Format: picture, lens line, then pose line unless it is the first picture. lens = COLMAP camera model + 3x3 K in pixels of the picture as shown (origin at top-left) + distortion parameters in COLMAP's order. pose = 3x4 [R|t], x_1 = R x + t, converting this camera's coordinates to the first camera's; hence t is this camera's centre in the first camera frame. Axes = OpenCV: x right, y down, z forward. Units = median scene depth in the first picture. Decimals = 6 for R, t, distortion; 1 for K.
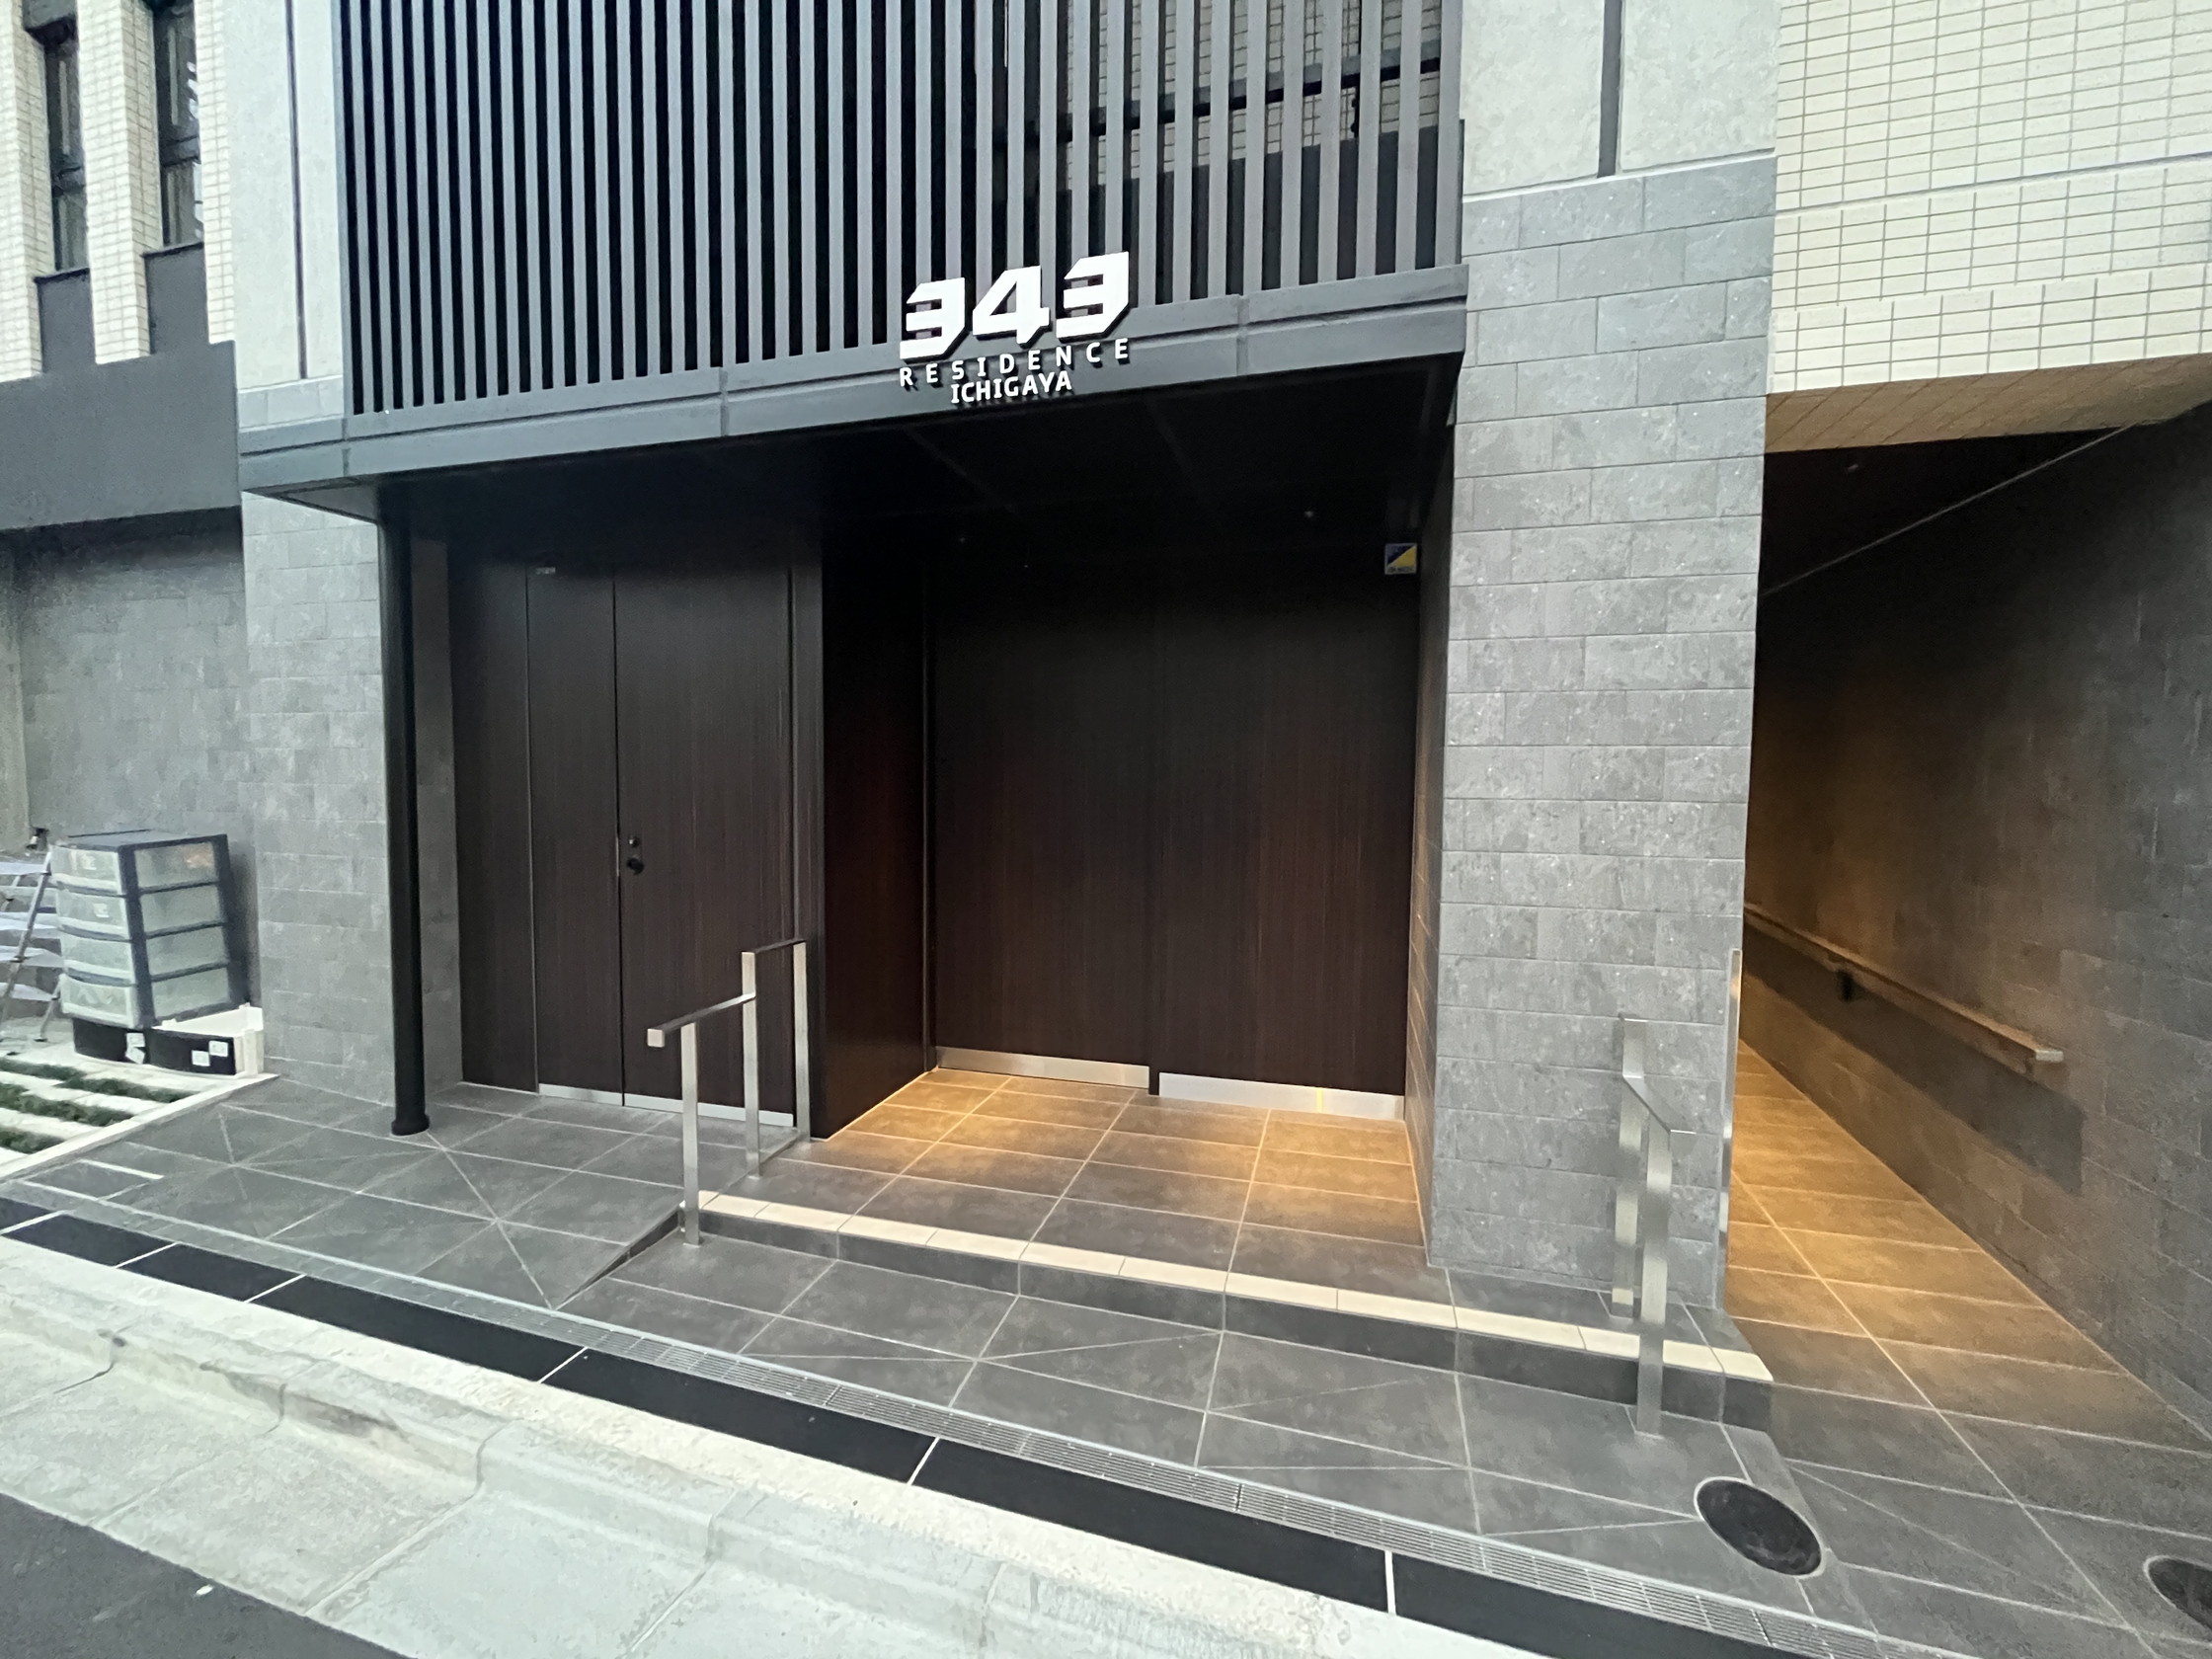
lens RADIAL K [[887.4, 0, 1095.8], [0, 887.4, 825.5], [0, 0, 1]] dist [-0.000944, -0.000251]
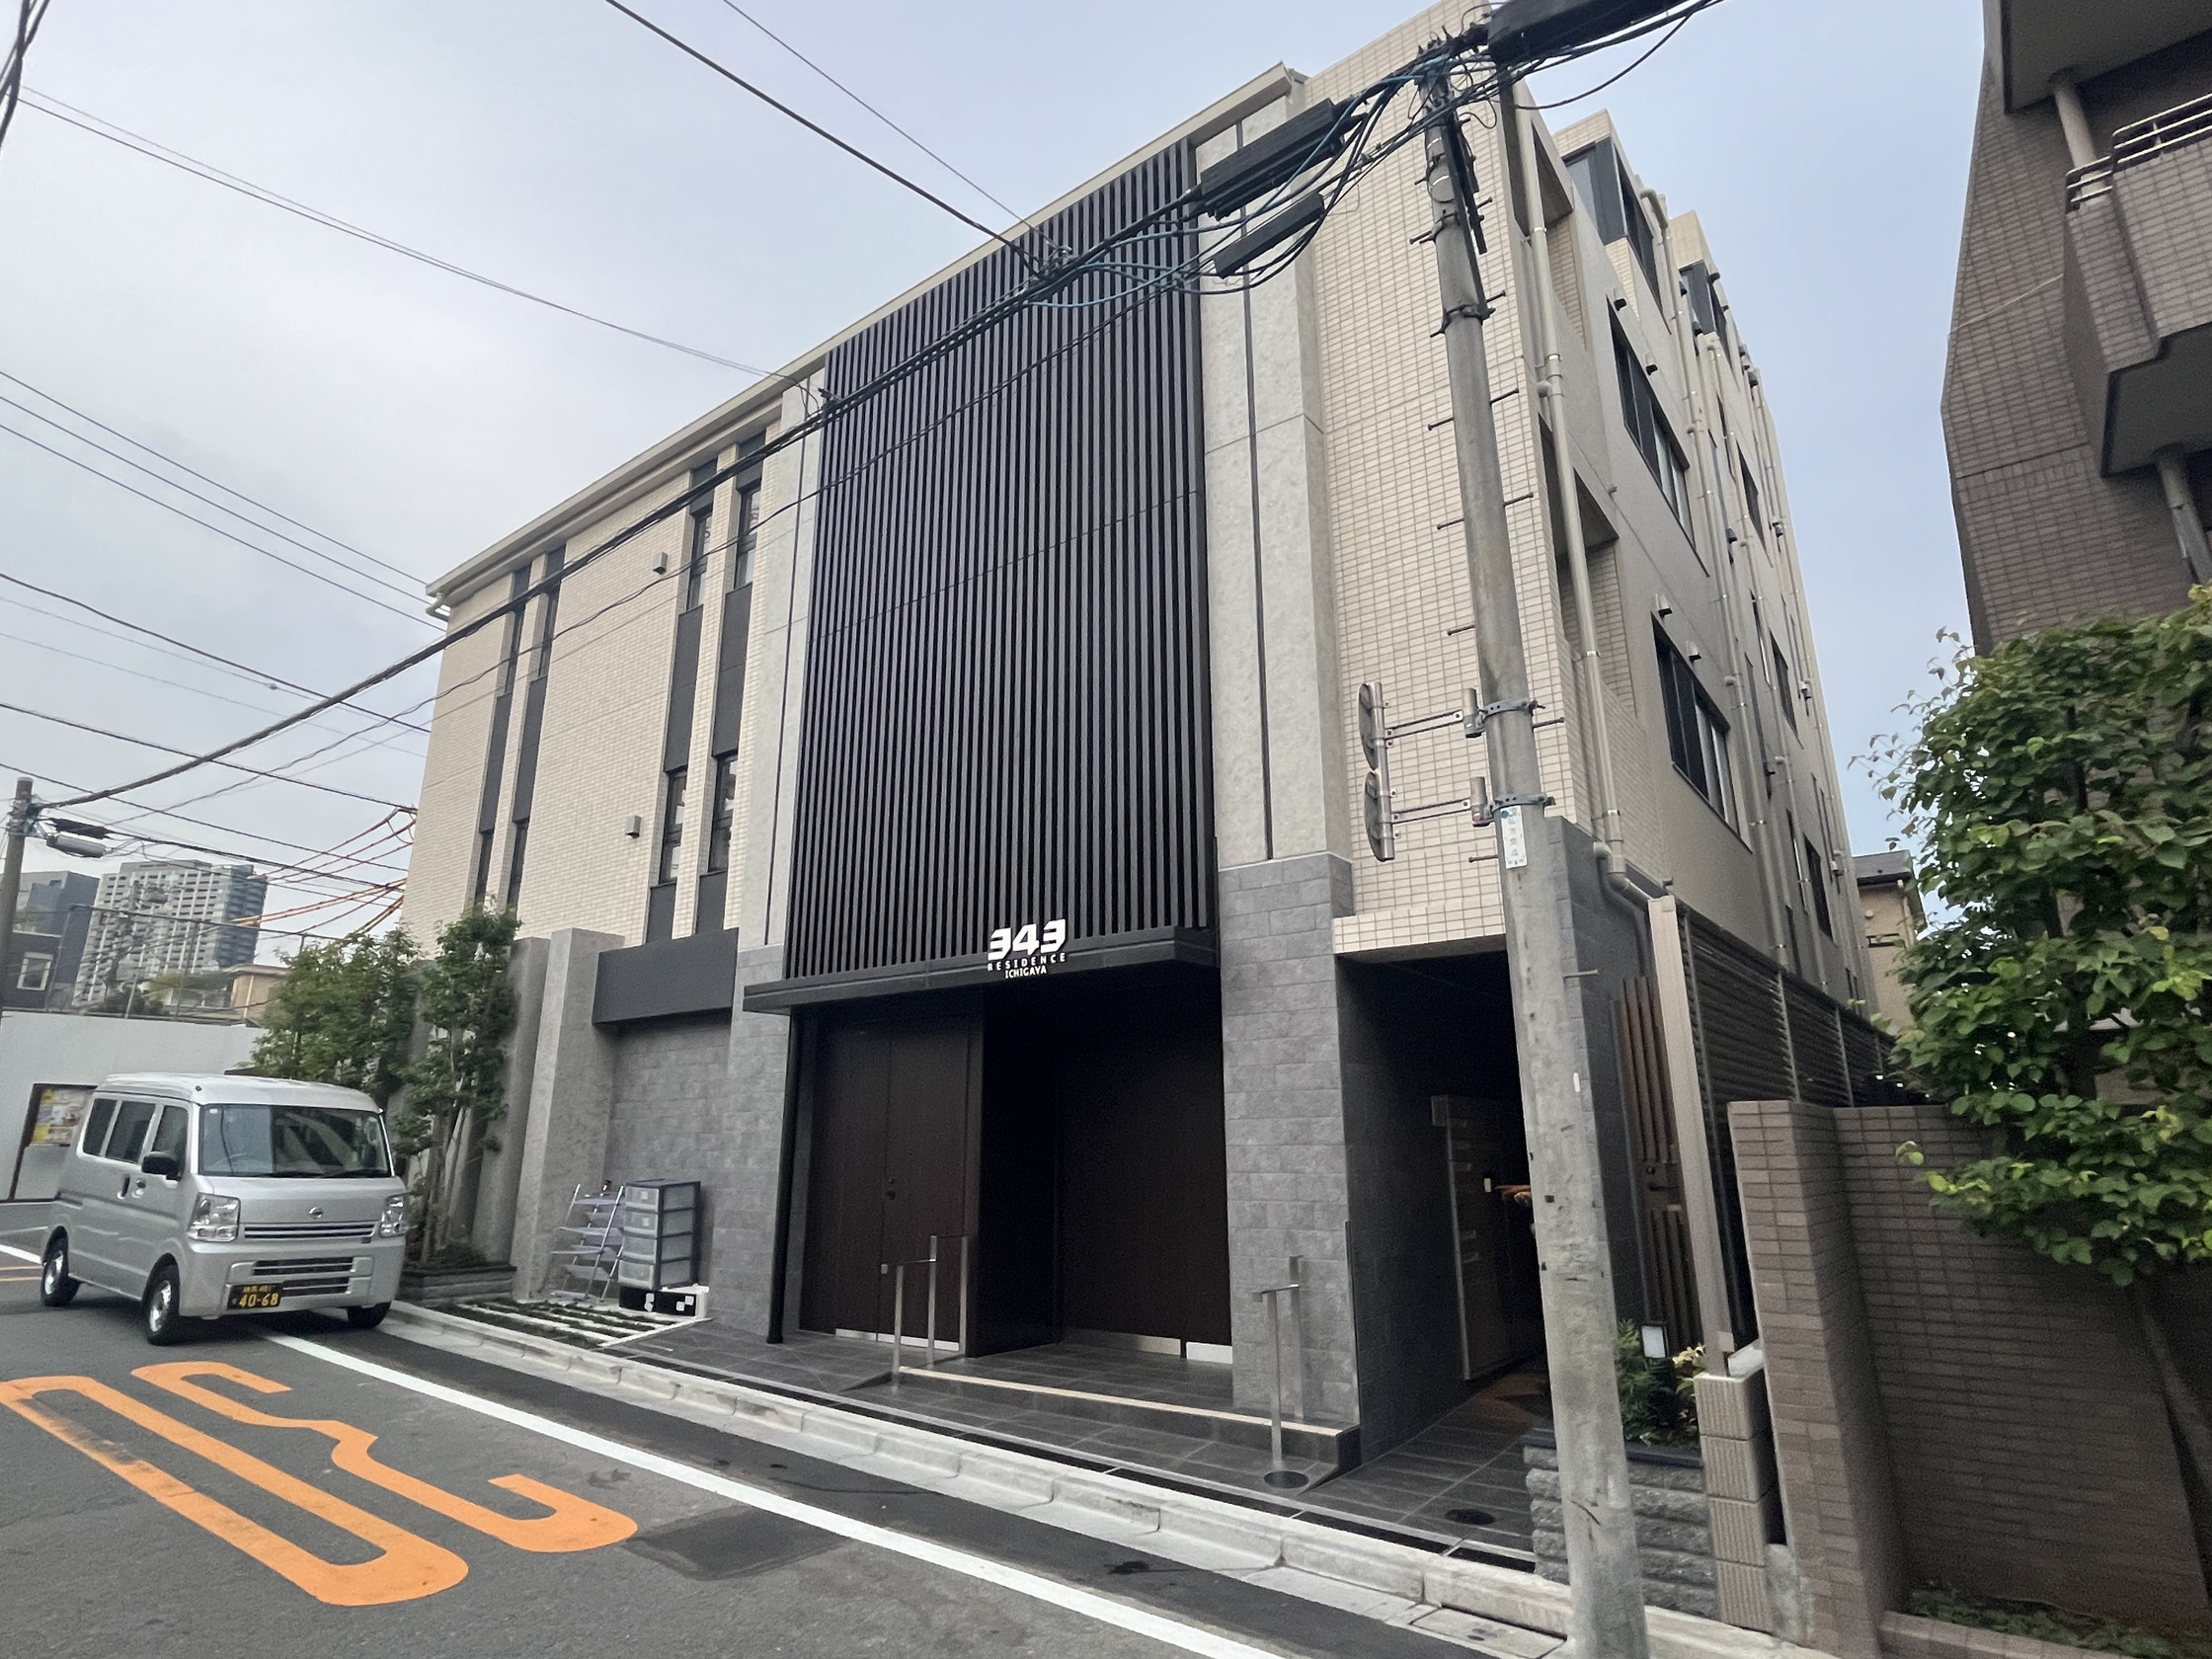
lens RADIAL K [[1163.0, 0, 1106.0], [0, 1163.0, 824.3], [0, 0, 1]] dist [-0.002128, -0.001548]
pose [[0.933131, -0.109973, -0.342304, 0.862638], [-0.007231, 0.946139, -0.323681, 0.104148], [0.359464, 0.304512, 0.882076, -1.281812]]
